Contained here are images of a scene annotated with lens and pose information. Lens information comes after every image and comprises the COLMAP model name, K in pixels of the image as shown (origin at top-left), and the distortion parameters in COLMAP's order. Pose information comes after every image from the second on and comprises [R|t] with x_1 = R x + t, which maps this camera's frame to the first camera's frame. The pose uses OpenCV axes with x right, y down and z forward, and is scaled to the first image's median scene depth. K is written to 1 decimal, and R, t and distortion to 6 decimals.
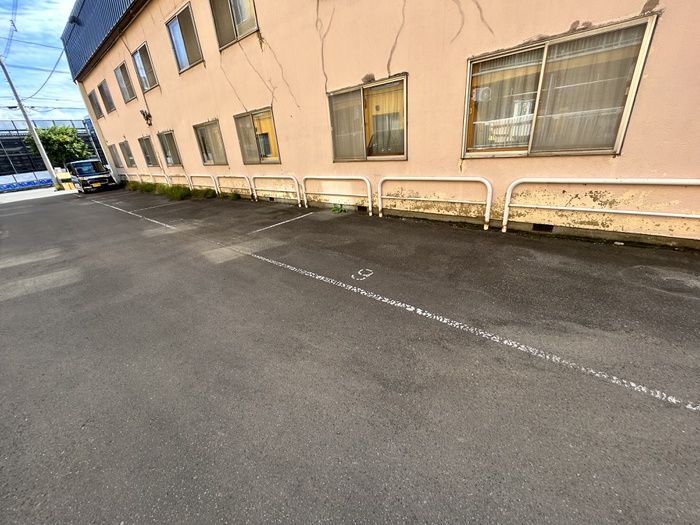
lens RADIAL K [[280.2, 0, 347.4], [0, 280.2, 261.5], [0, 0, 1]] dist [-0.001440, 0.001272]
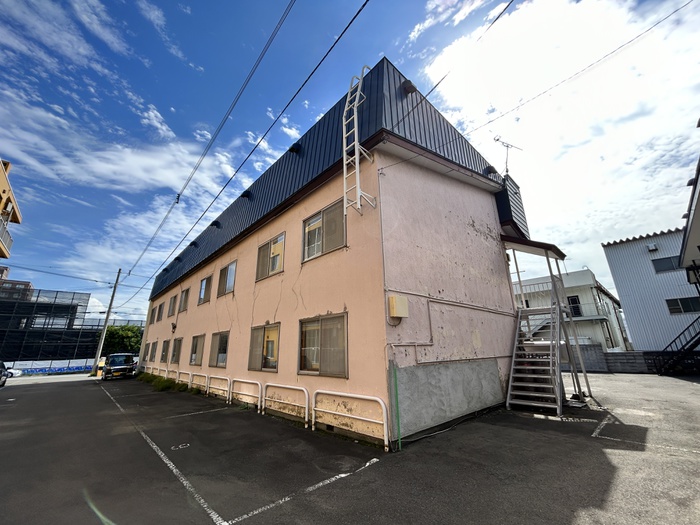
lens RADIAL K [[280.2, 0, 351.4], [0, 280.2, 265.3], [0, 0, 1]] dist [-0.001440, 0.001272]
pose [[0.992531, 0.030941, -0.118008, 0.791886], [-0.099409, 0.765837, -0.635304, 0.116627], [0.070718, 0.642290, 0.763192, -0.505148]]
